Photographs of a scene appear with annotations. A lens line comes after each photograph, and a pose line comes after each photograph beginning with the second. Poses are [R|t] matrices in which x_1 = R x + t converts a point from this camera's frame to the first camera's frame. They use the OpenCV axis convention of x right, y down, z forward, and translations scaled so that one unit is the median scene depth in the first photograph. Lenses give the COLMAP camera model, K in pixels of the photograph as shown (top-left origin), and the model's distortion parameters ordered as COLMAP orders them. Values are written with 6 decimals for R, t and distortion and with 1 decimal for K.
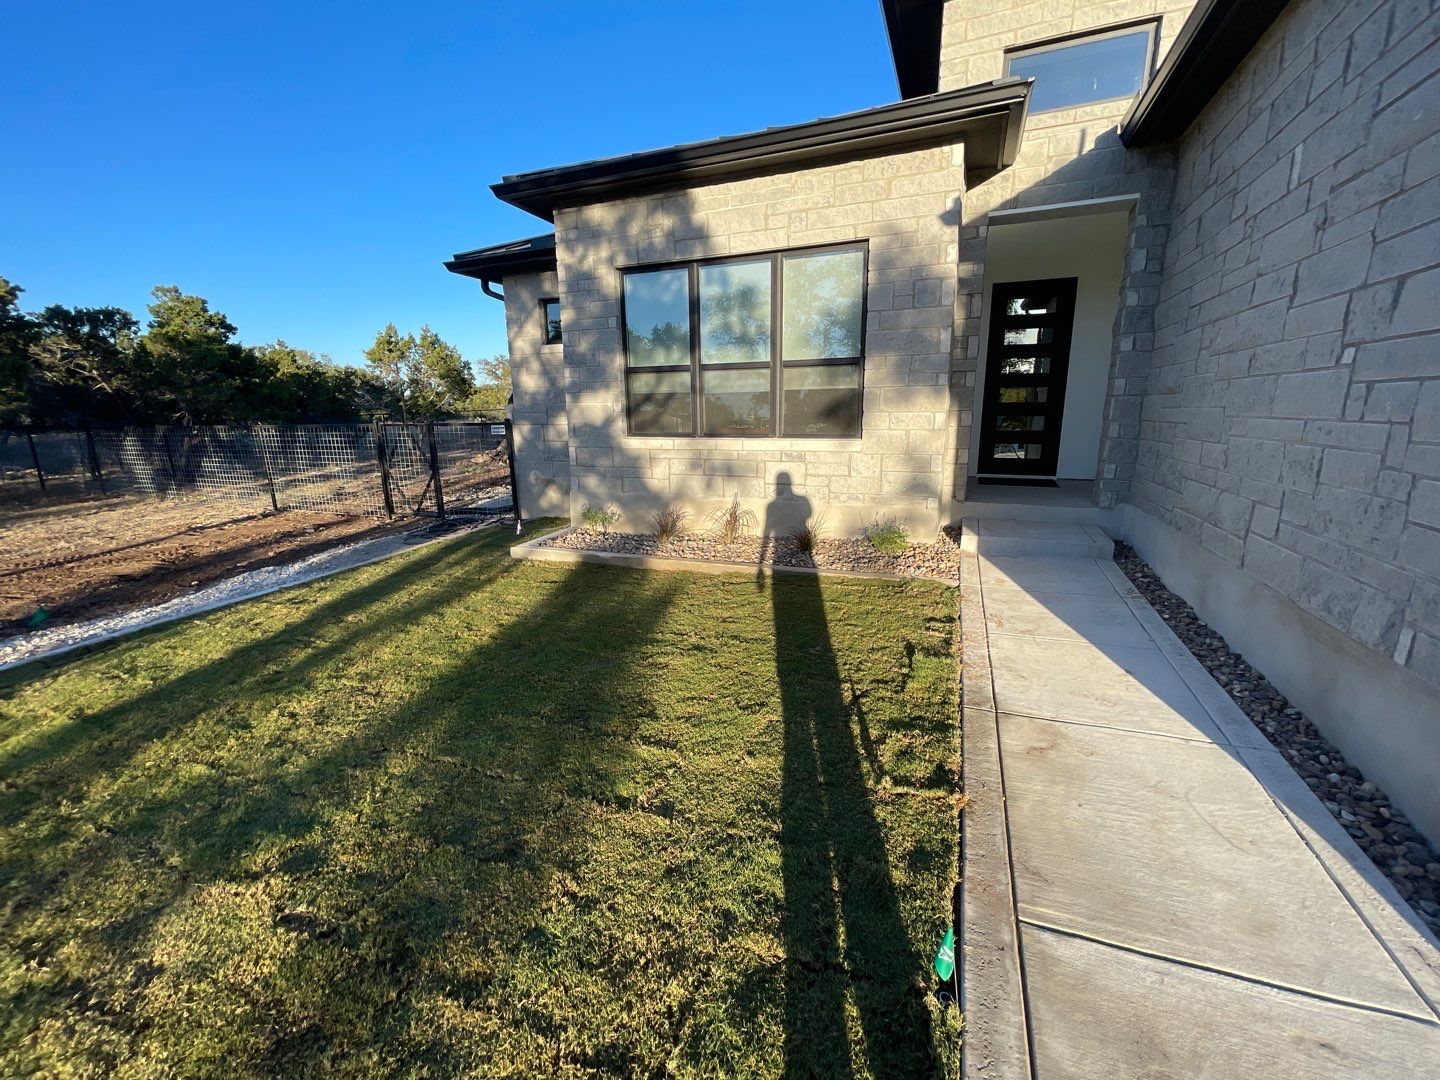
lens RADIAL K [[577.1, 0, 726.7], [0, 577.1, 536.3], [0, 0, 1]] dist [-0.001106, 0.000374]
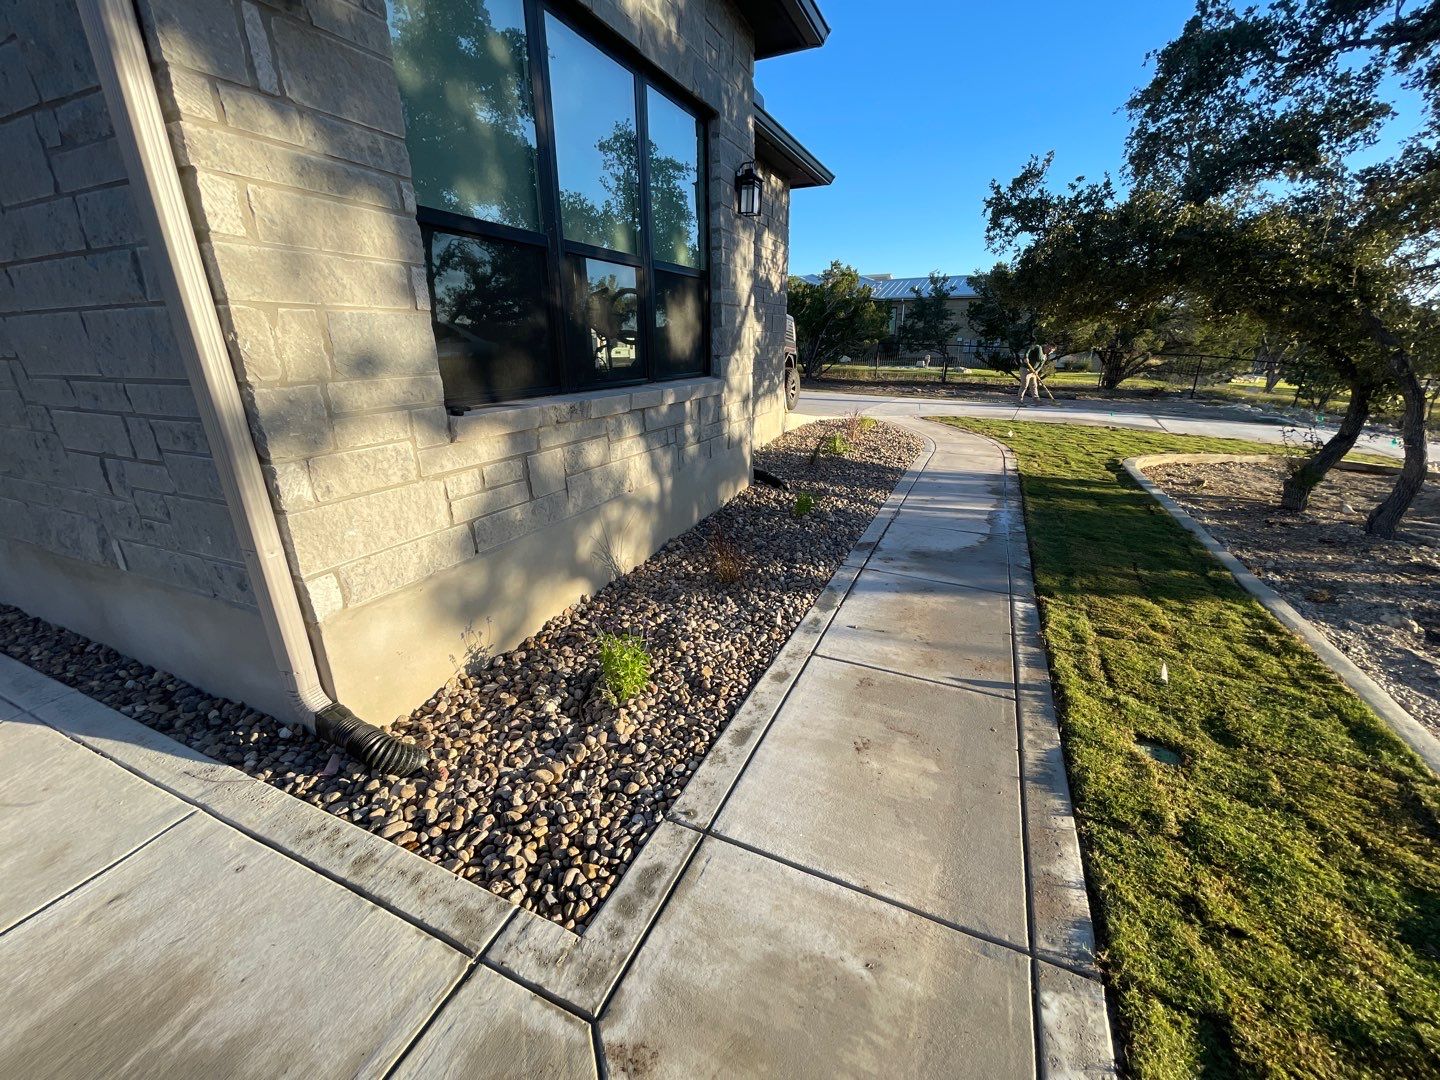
lens RADIAL K [[577.1, 0, 723.6], [0, 577.1, 542.0], [0, 0, 1]] dist [-0.001106, 0.000374]
pose [[0.031567, -0.319294, 0.947130, 0.126036], [0.221955, 0.926181, 0.304834, 0.081167], [-0.974546, 0.200597, 0.100106, -0.290336]]
